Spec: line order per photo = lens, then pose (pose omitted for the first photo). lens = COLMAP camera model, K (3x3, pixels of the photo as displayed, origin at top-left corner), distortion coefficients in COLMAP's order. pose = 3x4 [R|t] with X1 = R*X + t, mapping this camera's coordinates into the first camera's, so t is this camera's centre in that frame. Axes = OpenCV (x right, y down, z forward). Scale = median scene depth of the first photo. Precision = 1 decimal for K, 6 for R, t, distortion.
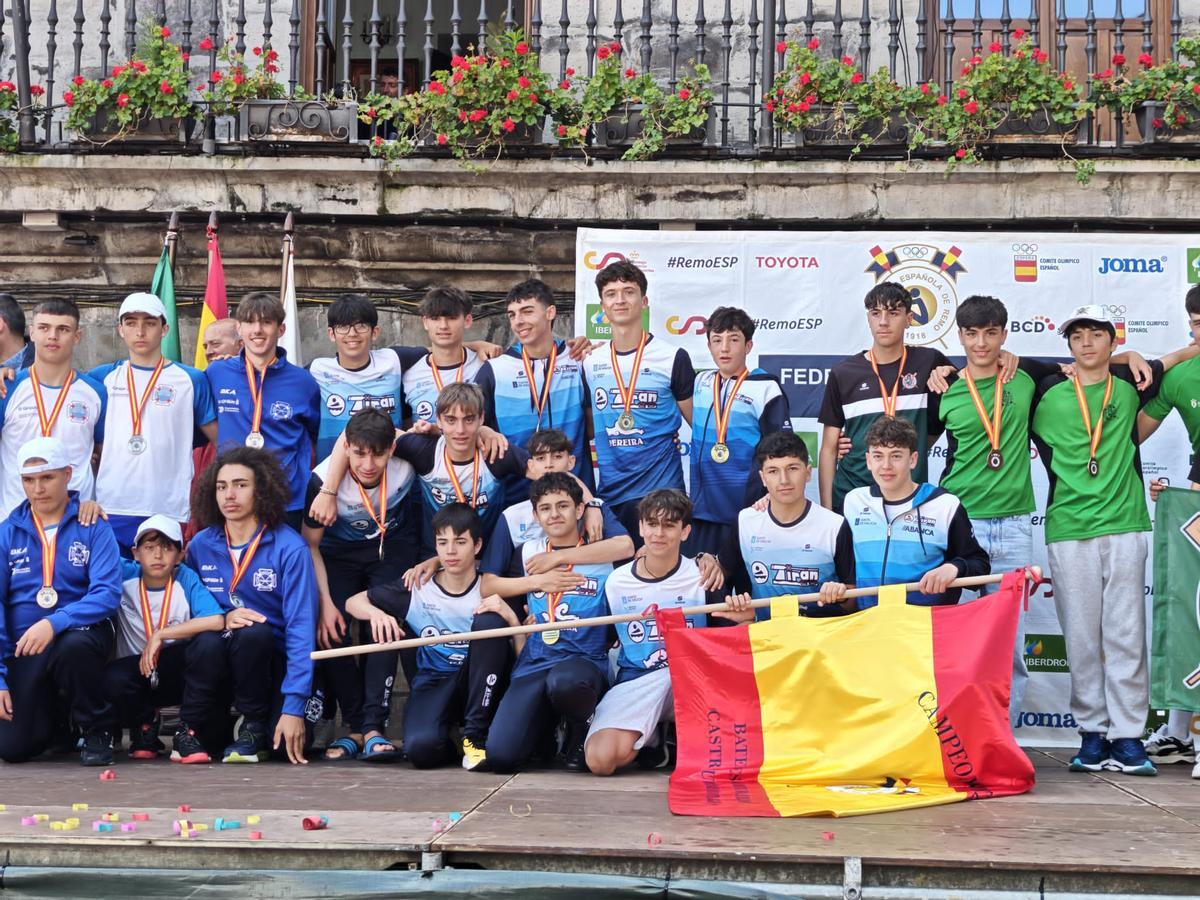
lens RADIAL K [[1550.8, 0, 603.0], [0, 1550.8, 417.8], [0, 0, 1]] dist [0.080628, -0.243541]
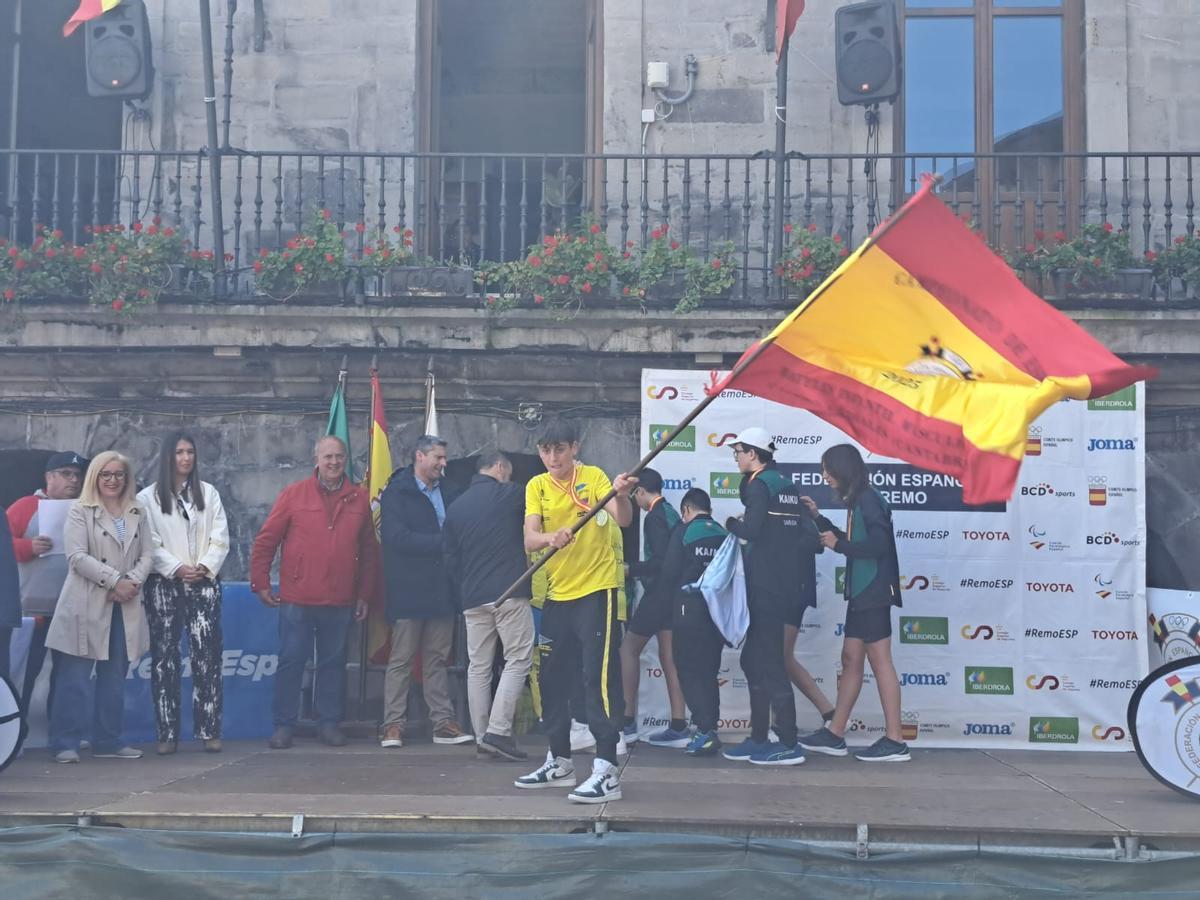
lens RADIAL K [[1415.9, 0, 606.3], [0, 1415.9, 428.5], [0, 0, 1]] dist [0.133337, -0.279256]
pose [[0.999947, -0.003517, 0.009645, -0.054270], [0.003580, 0.999972, -0.006522, -0.055299], [-0.009622, 0.006556, 0.999932, -0.224069]]
